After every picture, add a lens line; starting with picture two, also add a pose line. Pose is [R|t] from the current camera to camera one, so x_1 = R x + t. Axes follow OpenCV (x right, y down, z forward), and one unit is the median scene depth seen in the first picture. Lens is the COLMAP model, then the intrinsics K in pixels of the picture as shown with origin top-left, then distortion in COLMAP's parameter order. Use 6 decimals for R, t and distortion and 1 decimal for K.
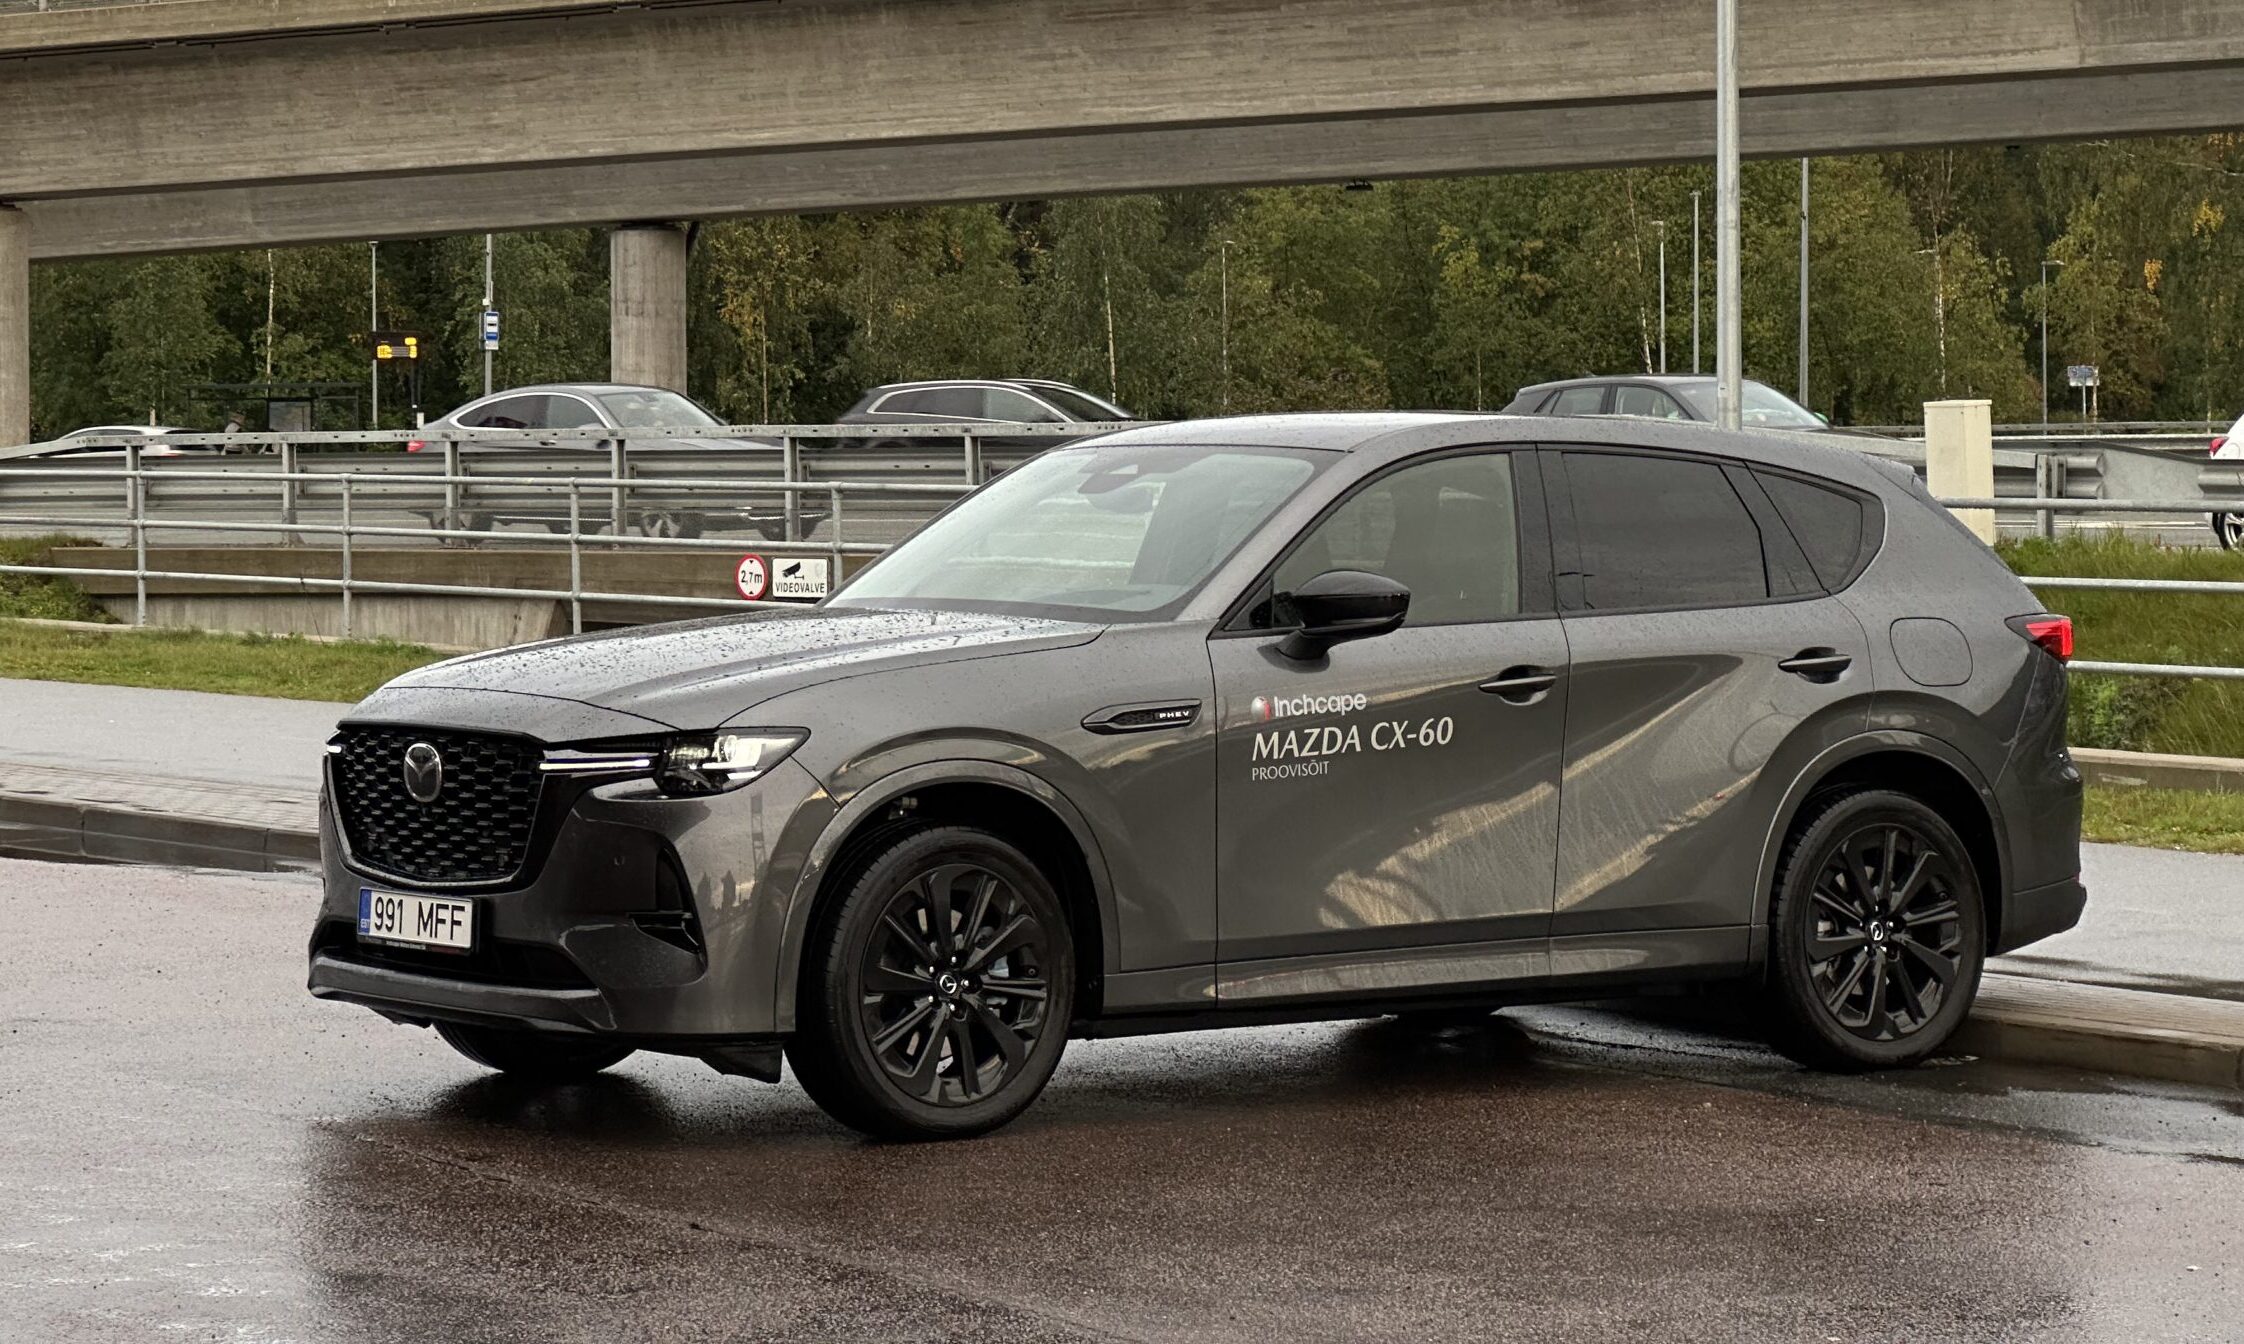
lens RADIAL K [[4966.2, 0, 1125.3], [0, 4966.2, 669.9], [0, 0, 1]] dist [0.486415, 0.000000]
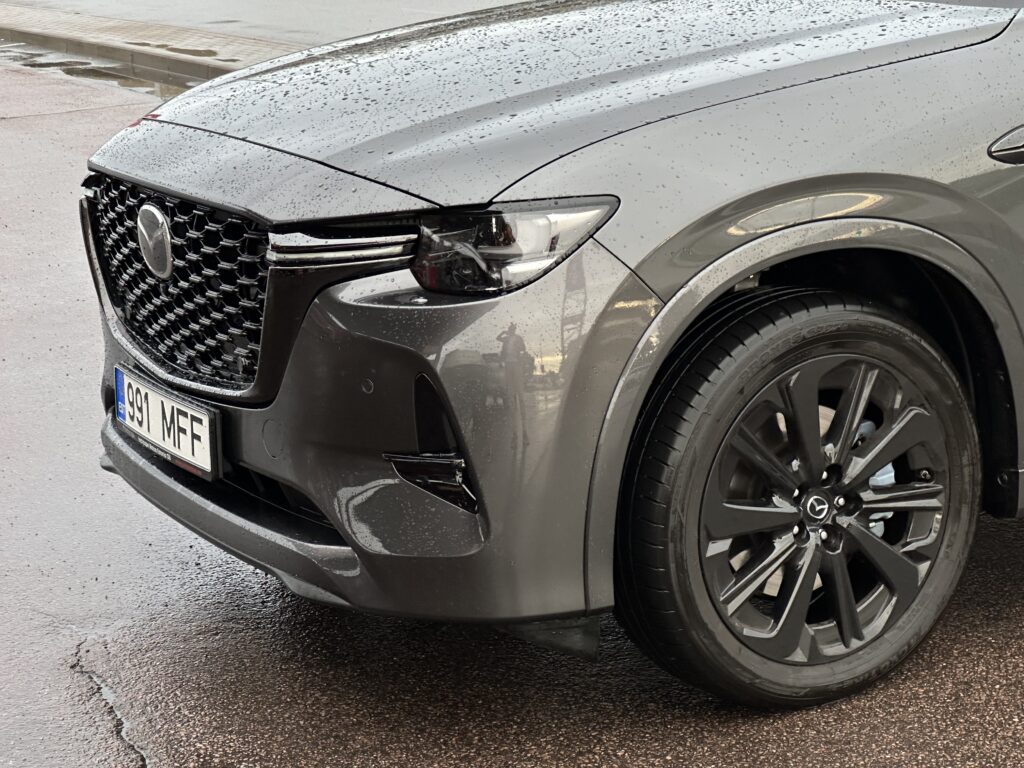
lens RADIAL K [[2271.0, 0, 515.2], [0, 2271.0, 387.8], [0, 0, 1]] dist [0.226819, 0.000000]
pose [[0.987926, -0.014832, -0.154217, -0.027011], [0.044412, 0.980743, 0.190184, -0.023839], [0.148427, -0.194737, 0.969560, 0.653886]]
